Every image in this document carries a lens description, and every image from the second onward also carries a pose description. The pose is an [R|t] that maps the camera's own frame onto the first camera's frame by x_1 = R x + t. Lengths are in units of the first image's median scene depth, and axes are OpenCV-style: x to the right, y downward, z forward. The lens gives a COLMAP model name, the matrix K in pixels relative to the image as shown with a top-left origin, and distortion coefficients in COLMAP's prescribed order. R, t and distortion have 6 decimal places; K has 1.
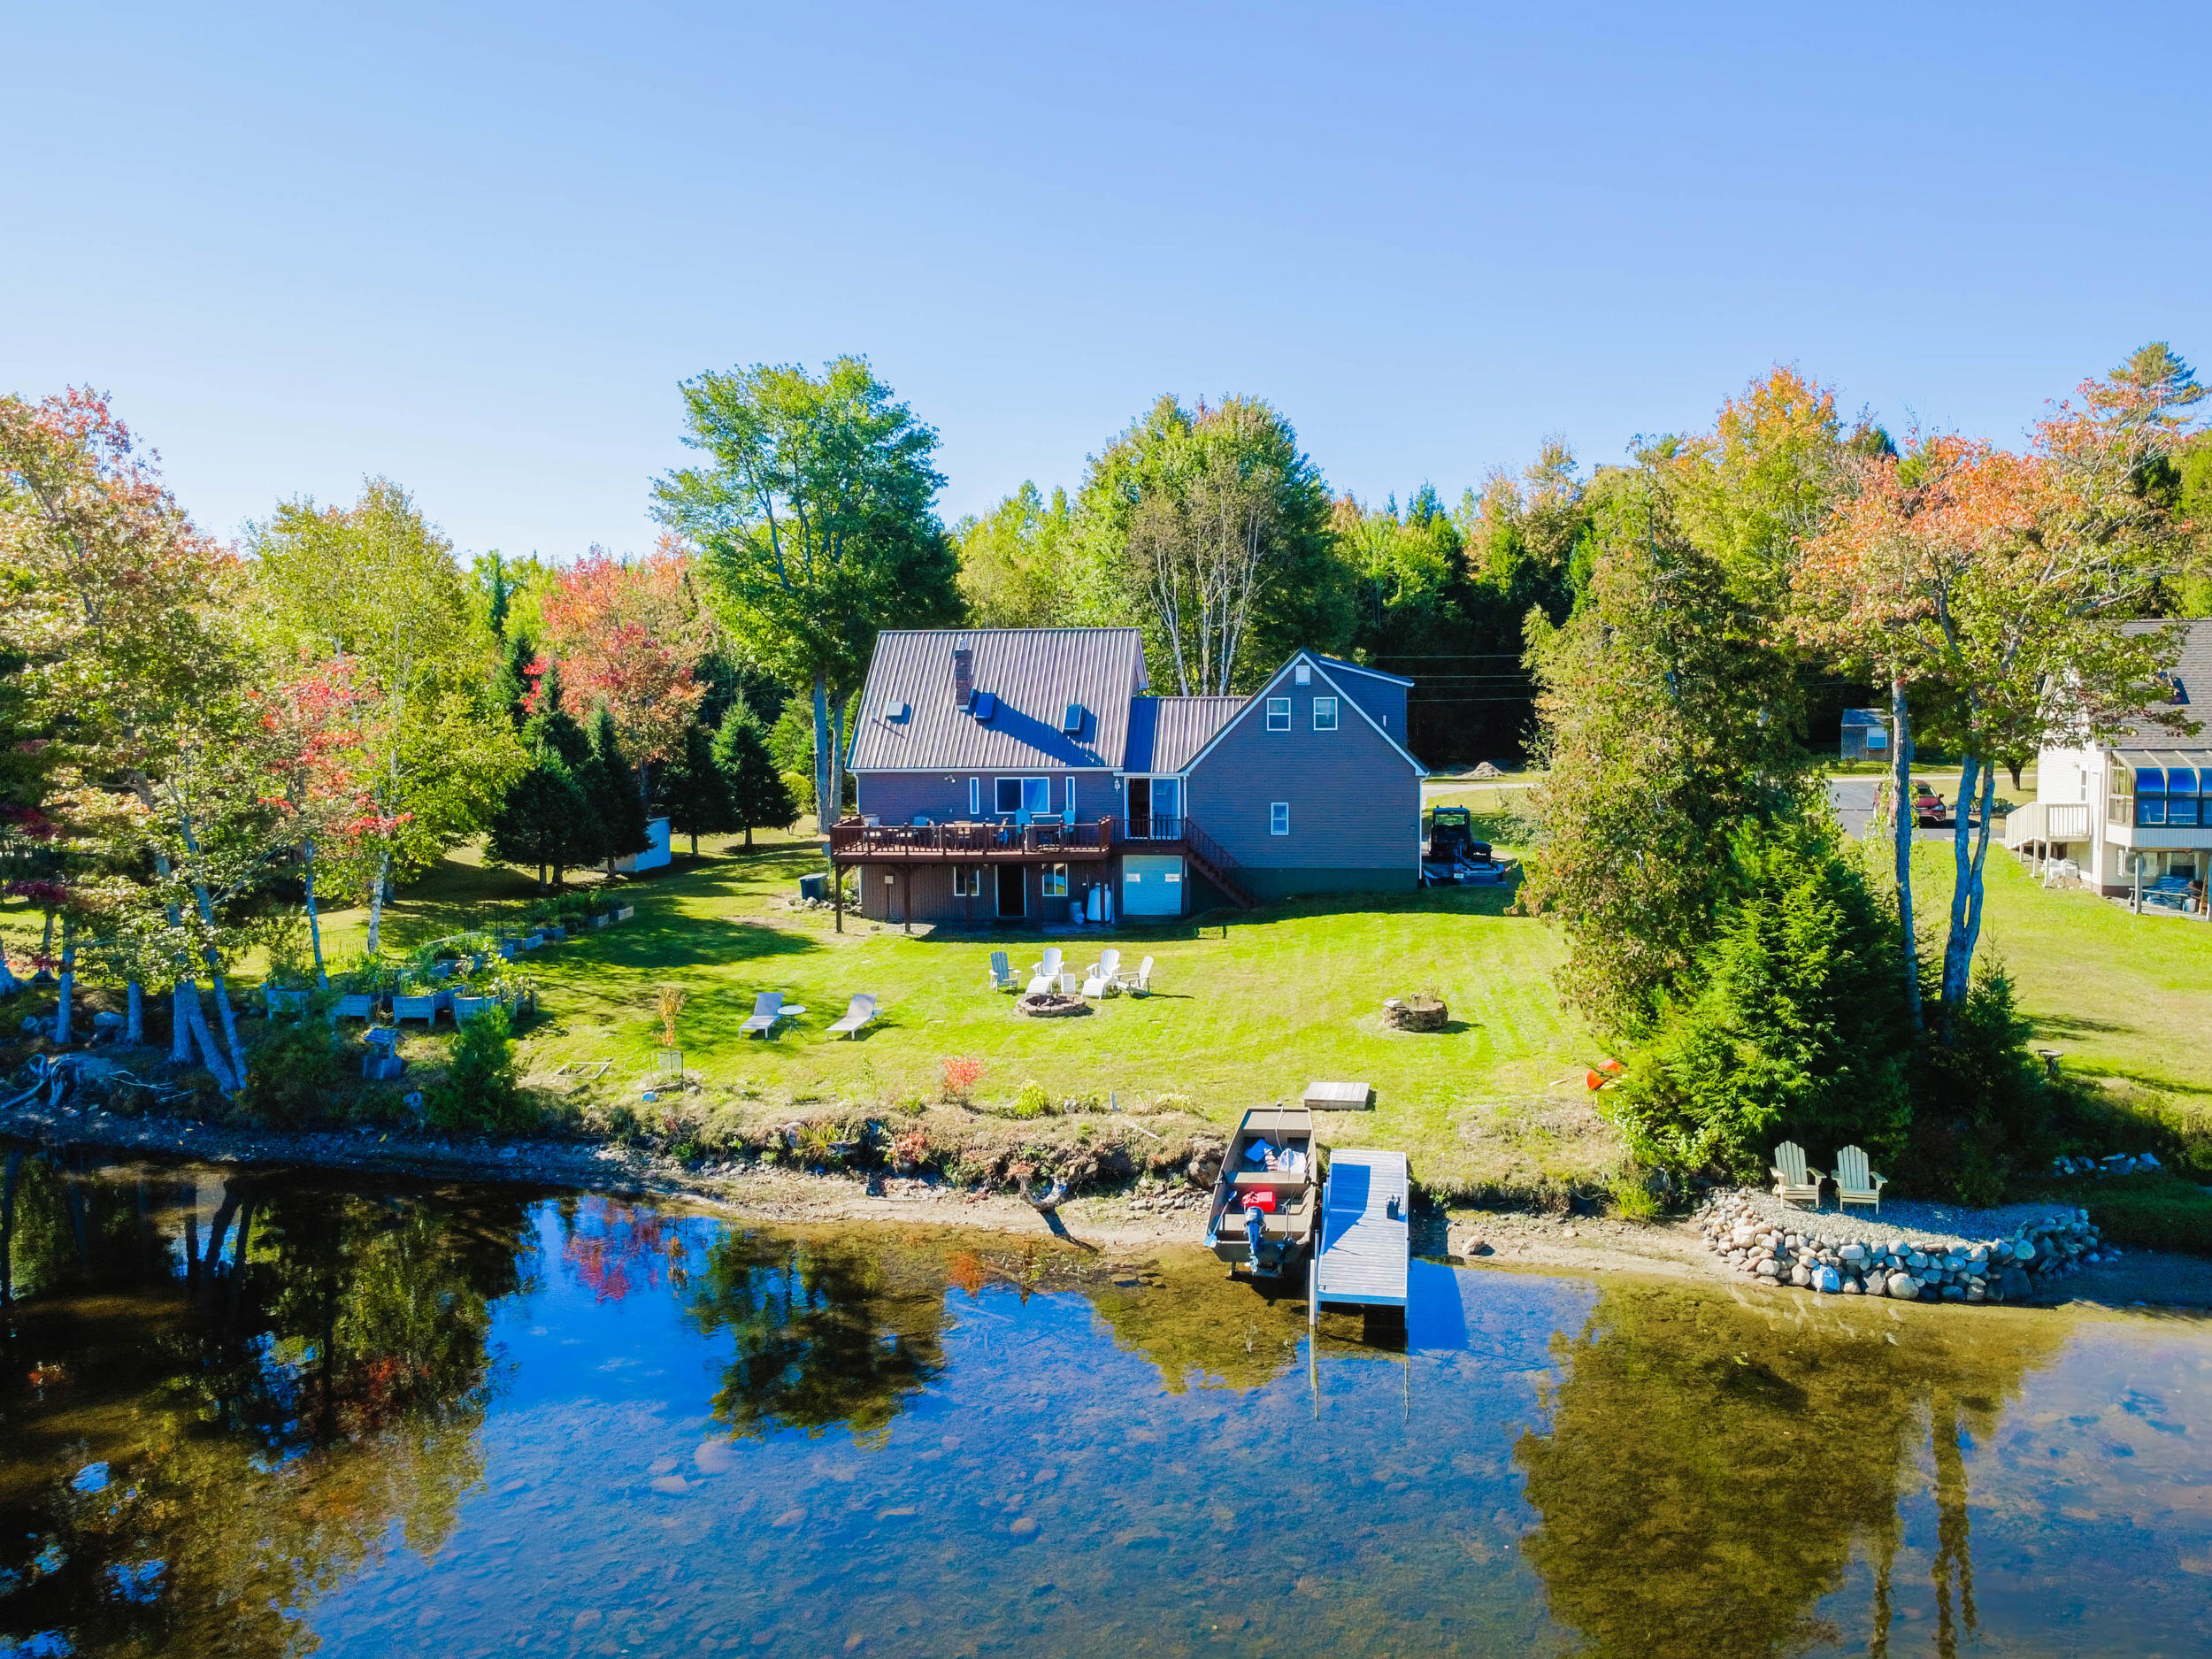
lens RADIAL K [[1670.8, 0, 1128.4], [0, 1670.8, 808.7], [0, 0, 1]] dist [0.000171, -0.002681]
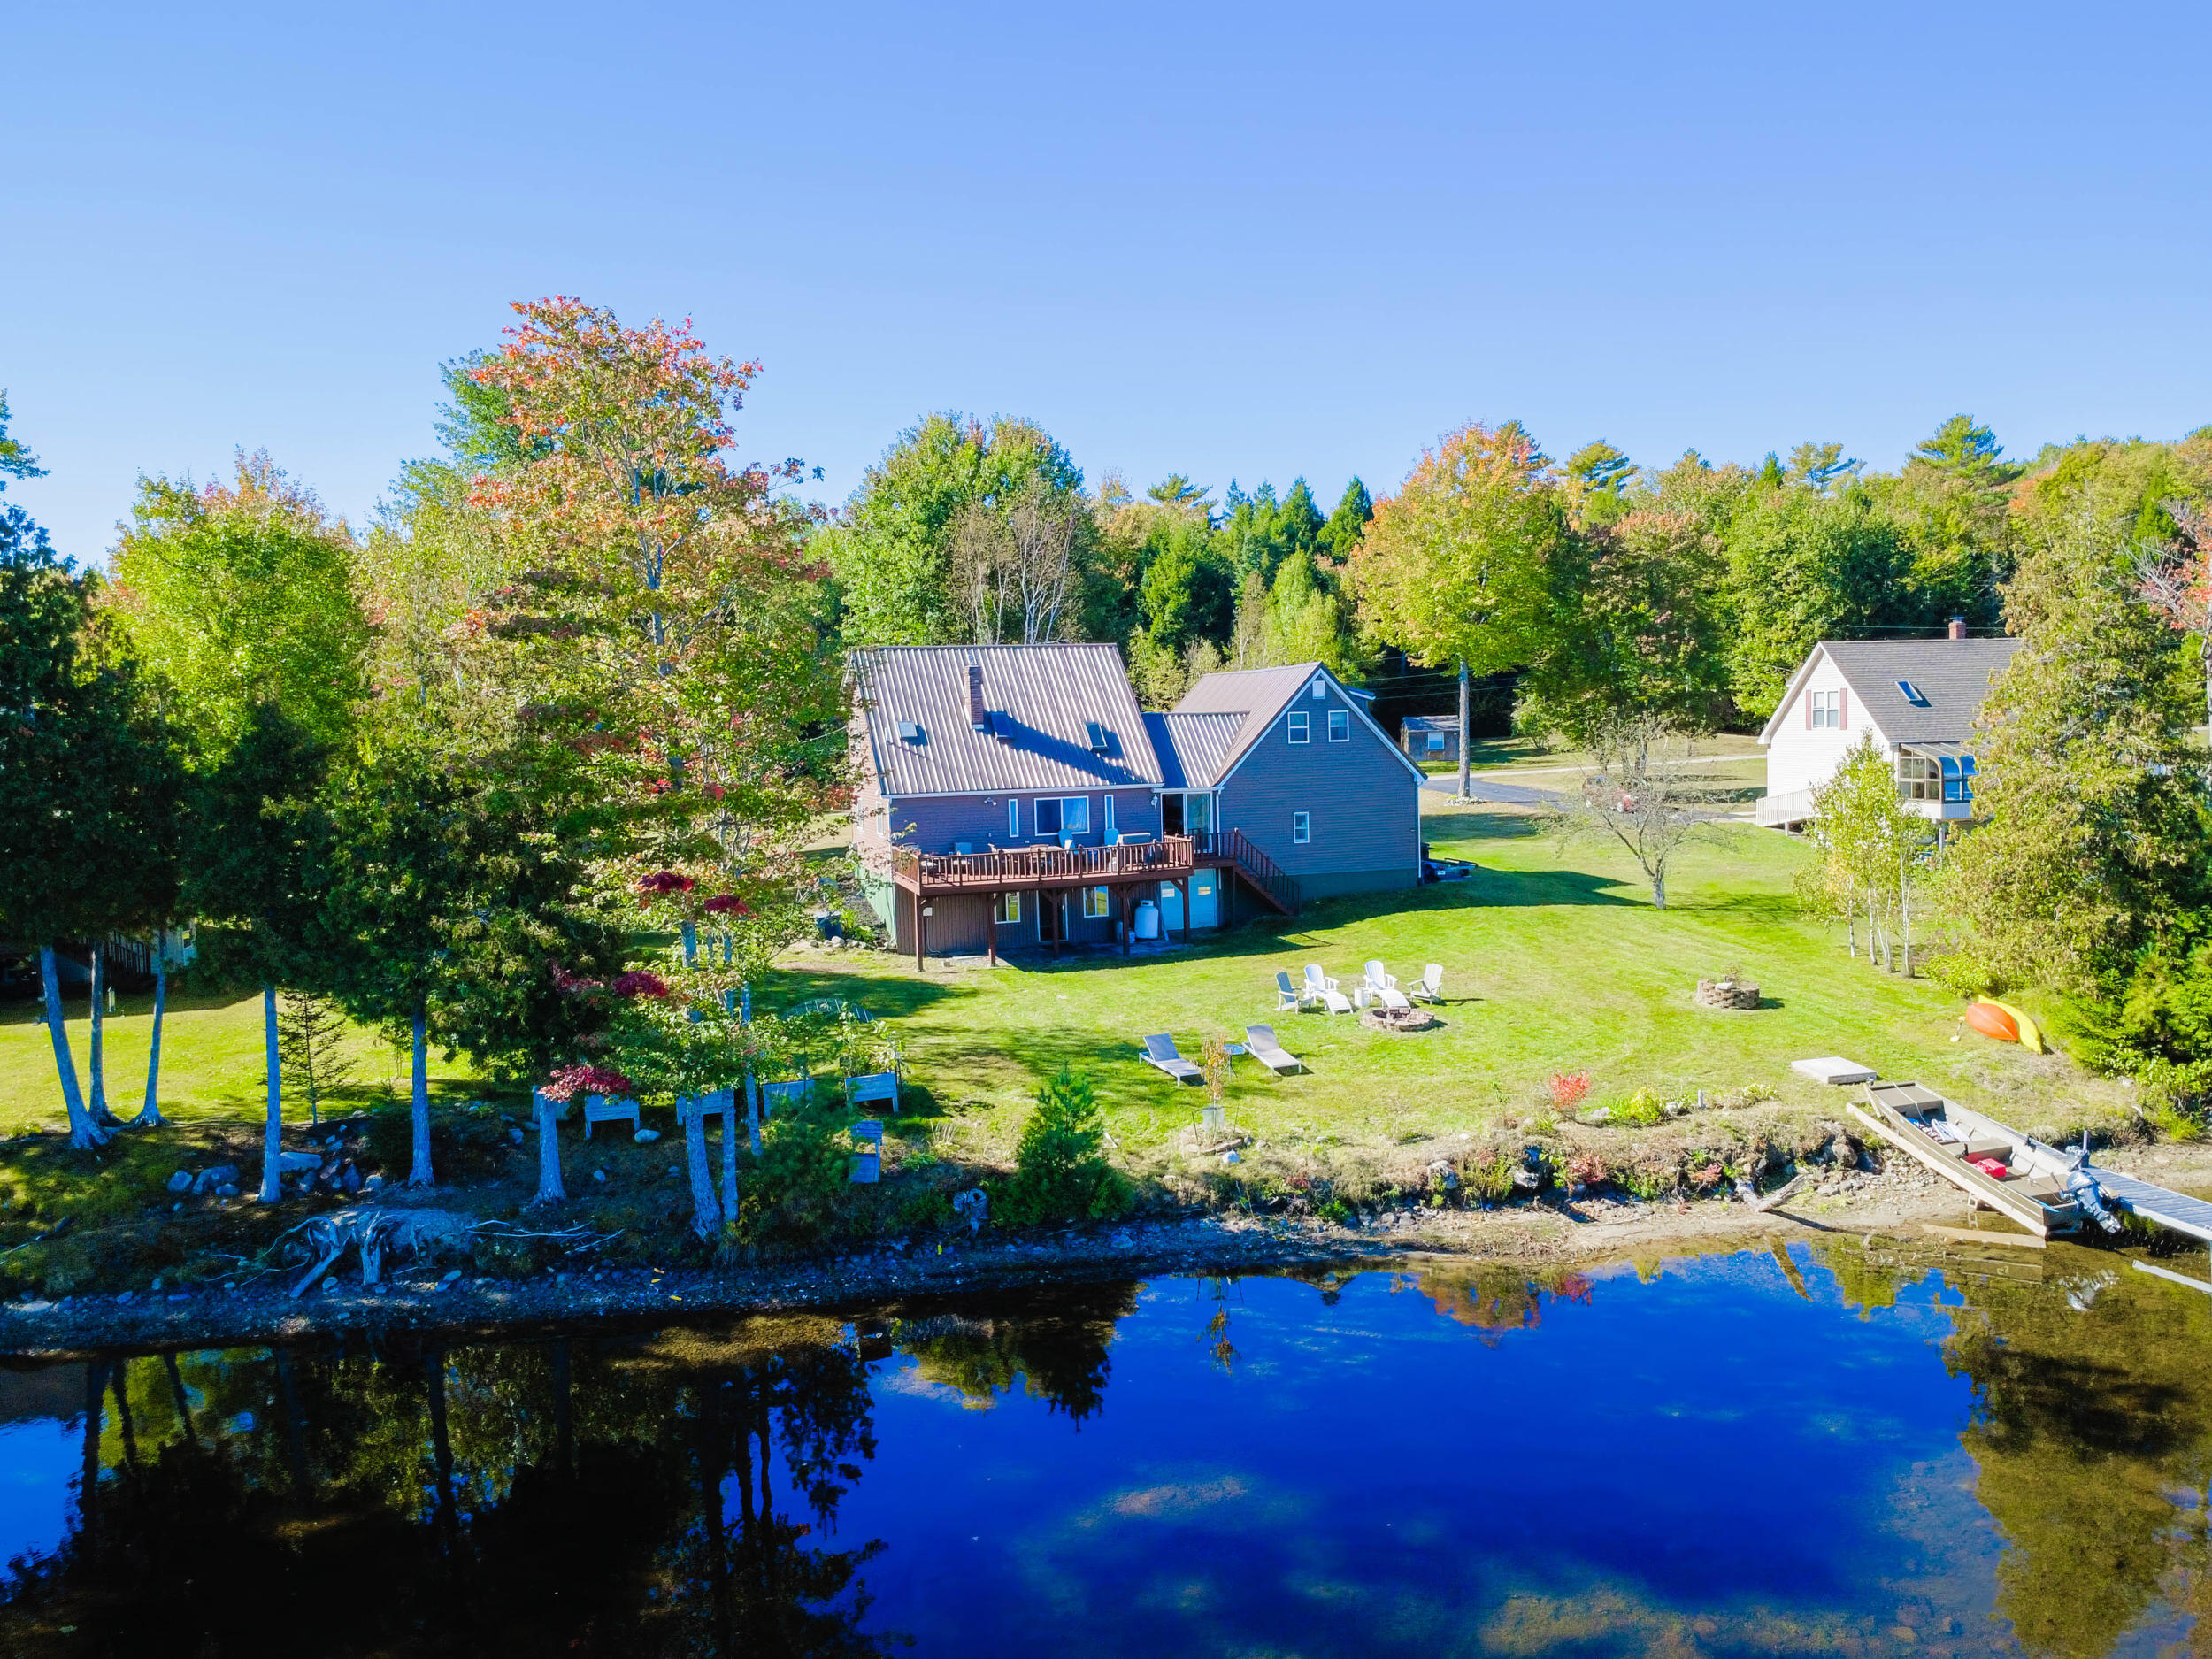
lens RADIAL K [[1585.1, 0, 1092.2], [0, 1585.1, 841.4], [0, 0, 1]] dist [0.002377, -0.005311]
pose [[0.904736, -0.048664, 0.423183, -0.731400], [0.043139, 0.998813, 0.022630, -0.022167], [-0.423782, -0.002218, 0.905761, 0.261428]]
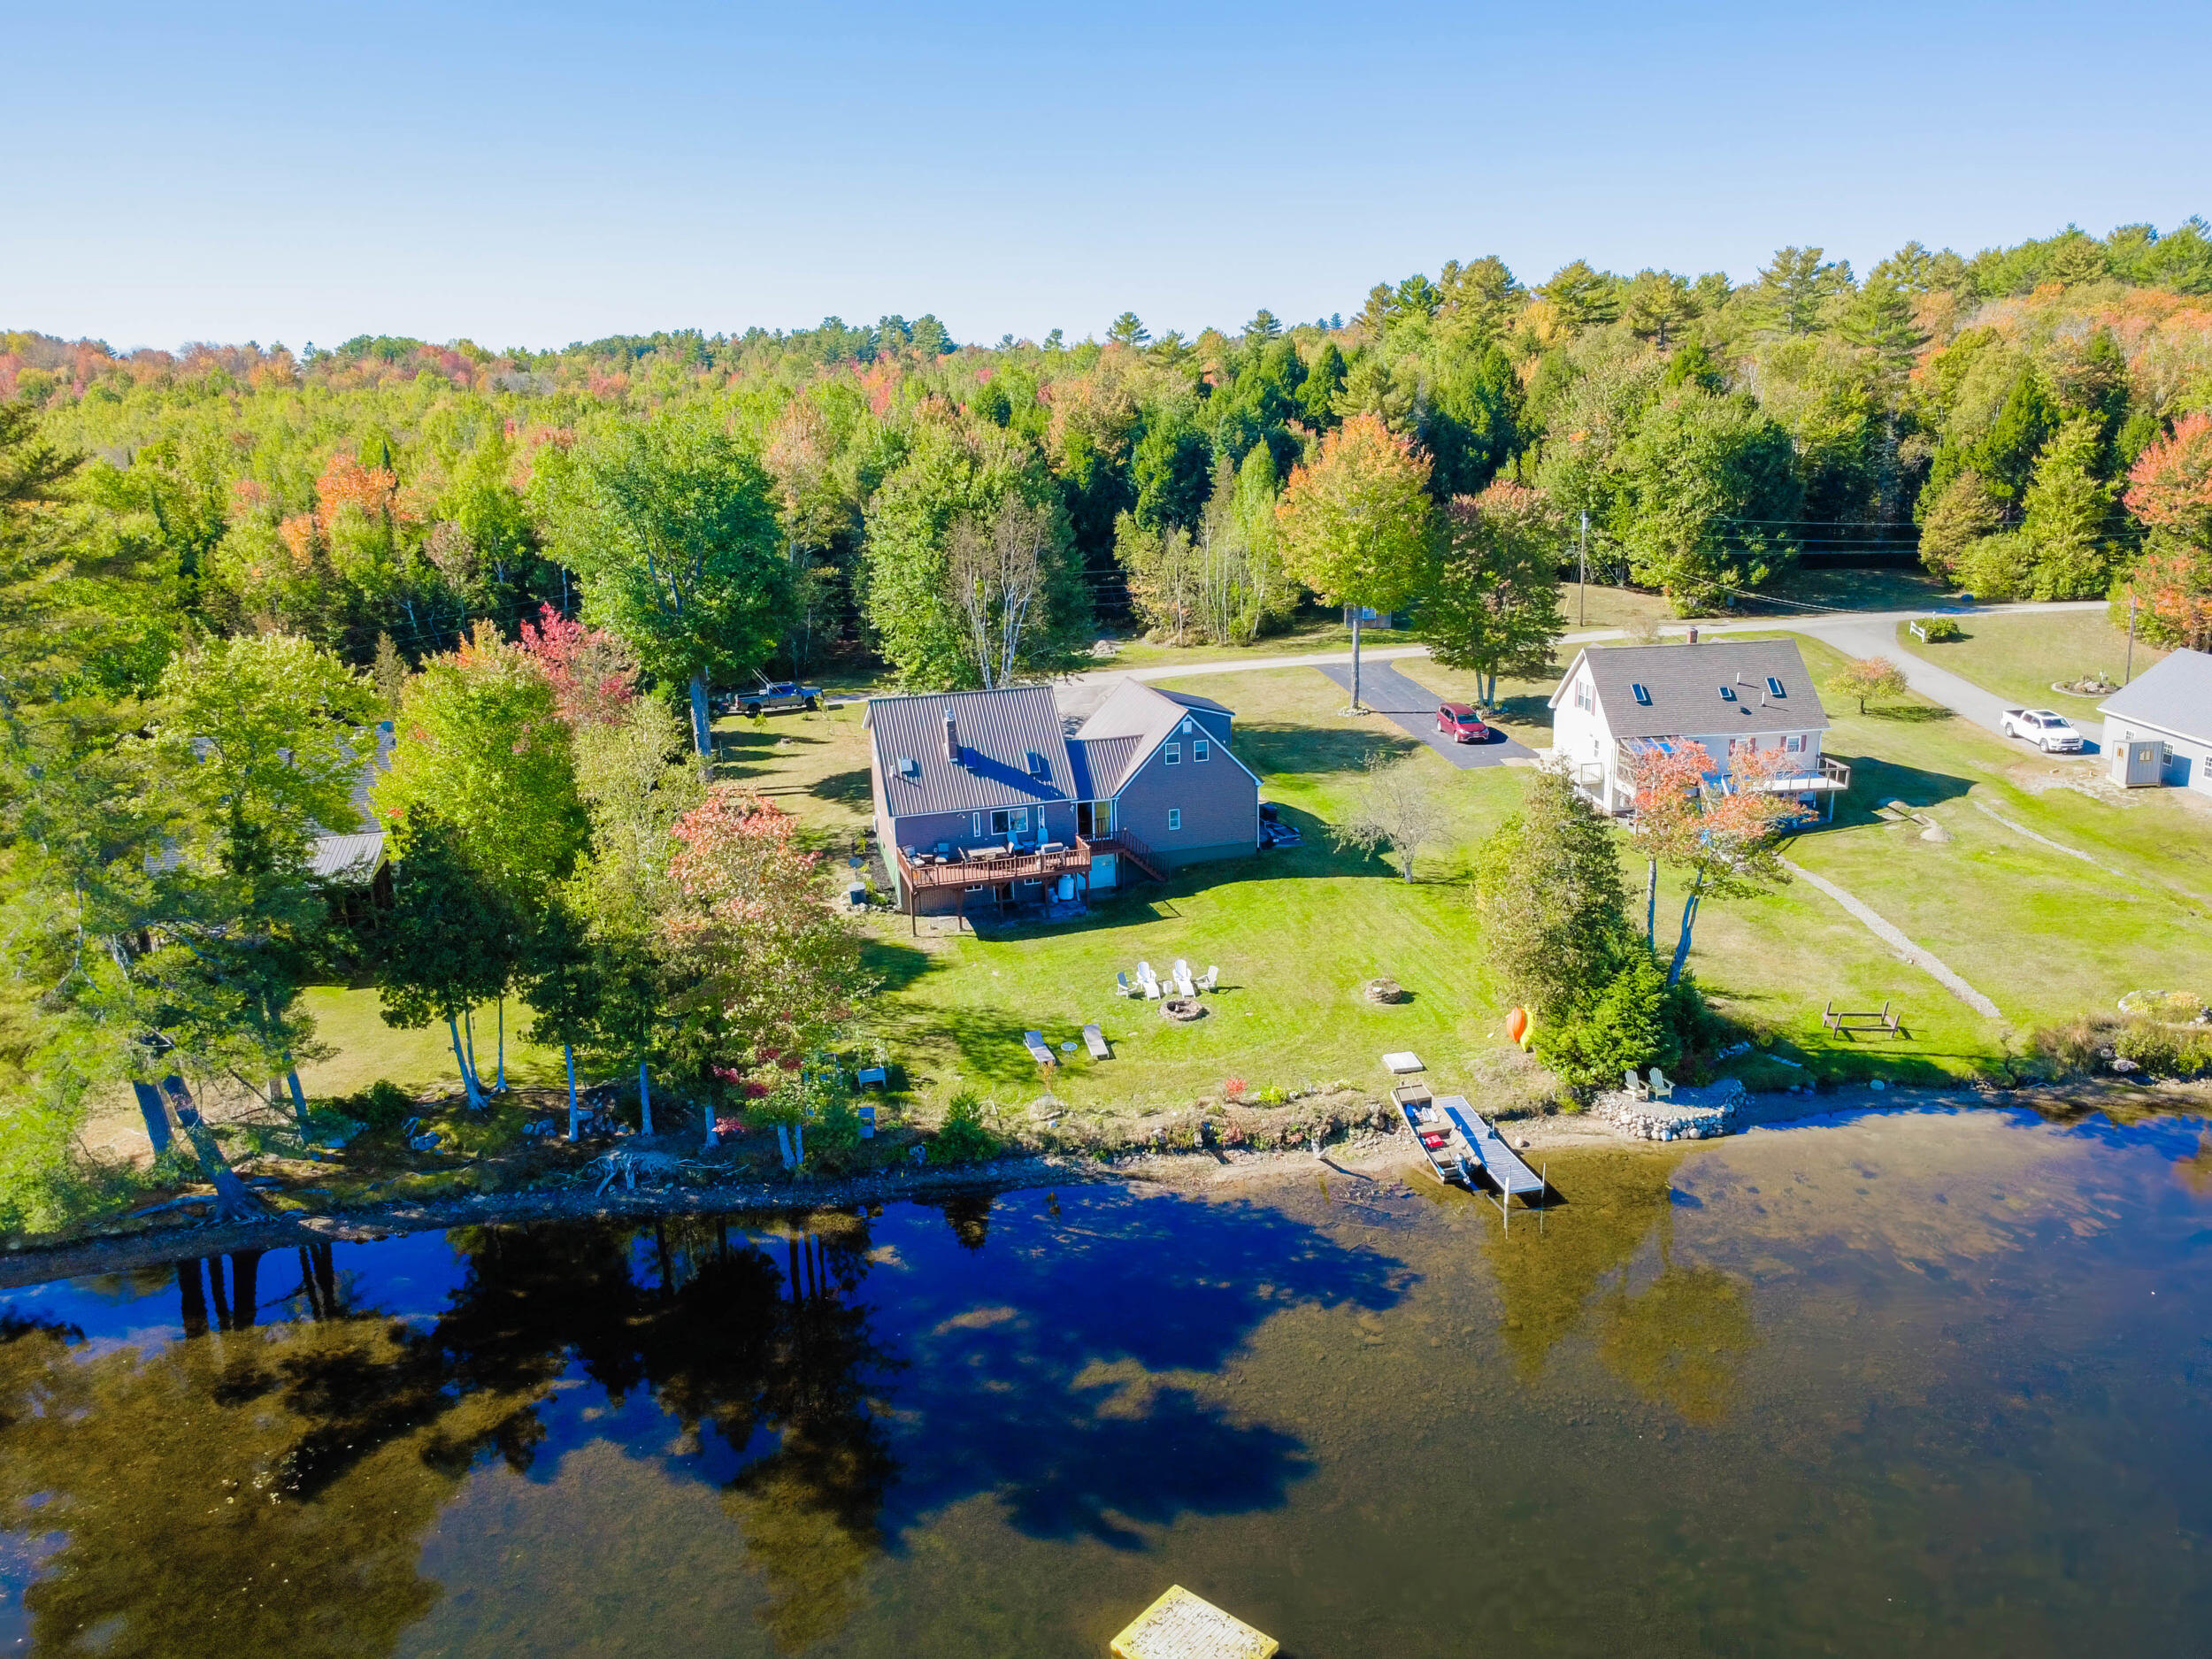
lens RADIAL K [[1585.1, 0, 1099.4], [0, 1585.1, 832.6], [0, 0, 1]] dist [0.002377, -0.005311]
pose [[0.919959, -0.123937, 0.371907, -0.853980], [0.037864, 0.972365, 0.230377, -0.529388], [-0.390181, -0.197856, 0.899229, -0.485477]]
